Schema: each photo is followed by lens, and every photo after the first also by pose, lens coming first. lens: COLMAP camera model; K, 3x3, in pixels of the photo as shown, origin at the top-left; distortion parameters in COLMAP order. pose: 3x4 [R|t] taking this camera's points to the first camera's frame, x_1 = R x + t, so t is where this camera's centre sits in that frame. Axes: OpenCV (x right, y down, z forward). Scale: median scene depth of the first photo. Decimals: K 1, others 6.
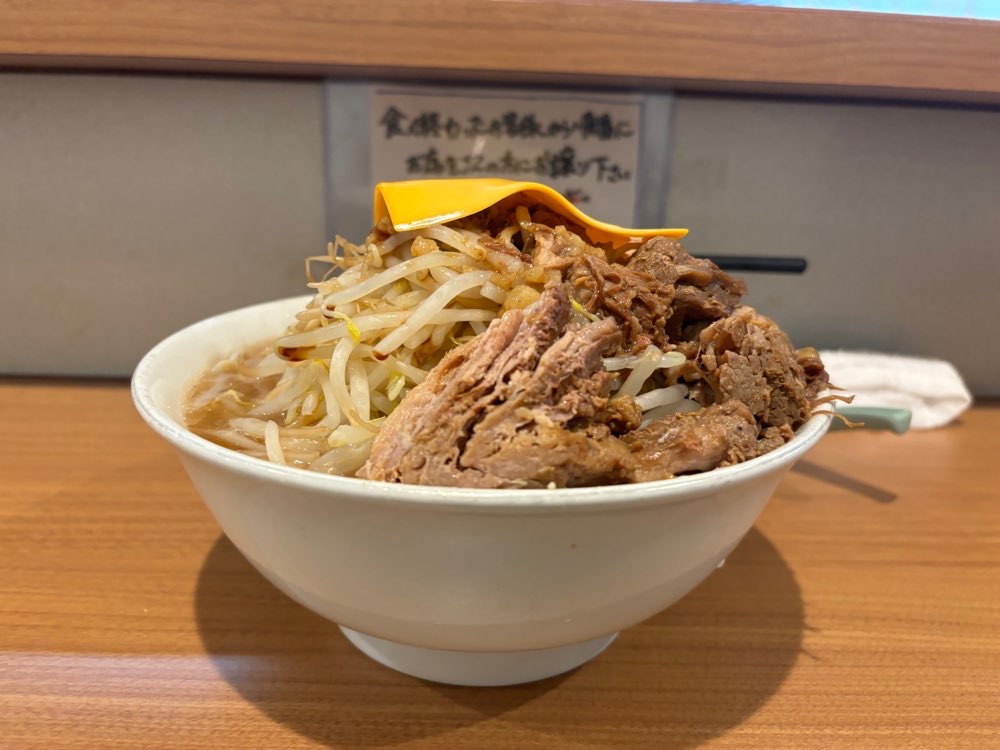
lens RADIAL K [[782.2, 0, 504.5], [0, 782.2, 364.9], [0, 0, 1]] dist [0.046180, -0.078252]
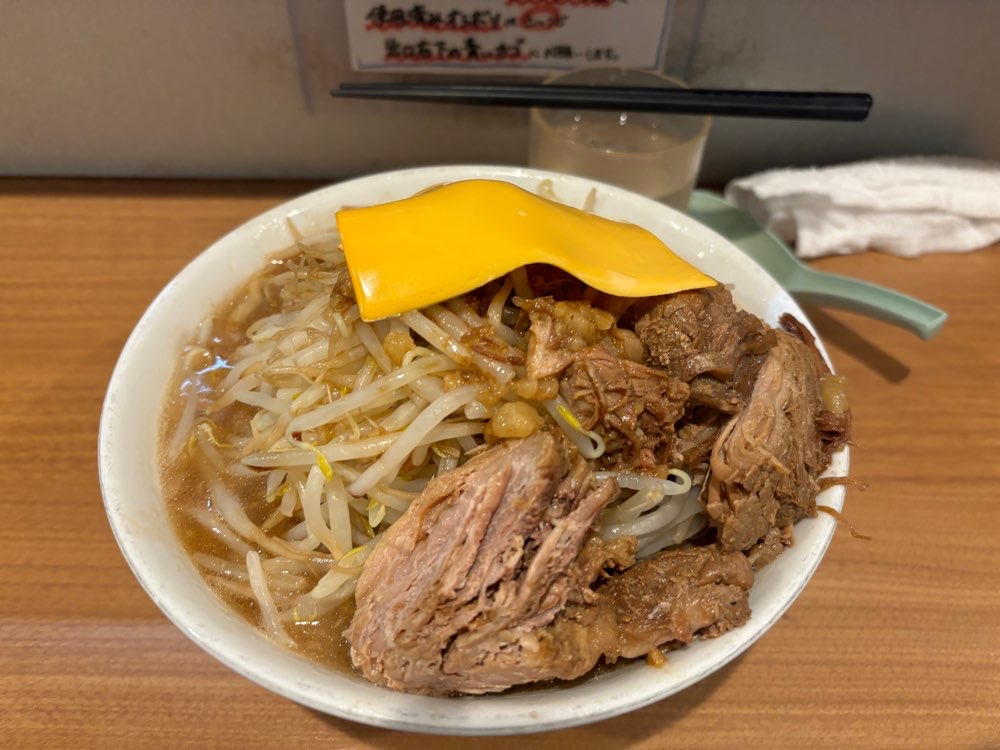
lens RADIAL K [[782.2, 0, 495.5], [0, 782.2, 383.3], [0, 0, 1]] dist [0.046180, -0.078252]
pose [[0.999667, 0.008733, -0.024298, 0.022809], [0.004504, 0.867654, 0.497148, -0.514246], [0.025424, -0.497092, 0.867326, 0.237932]]
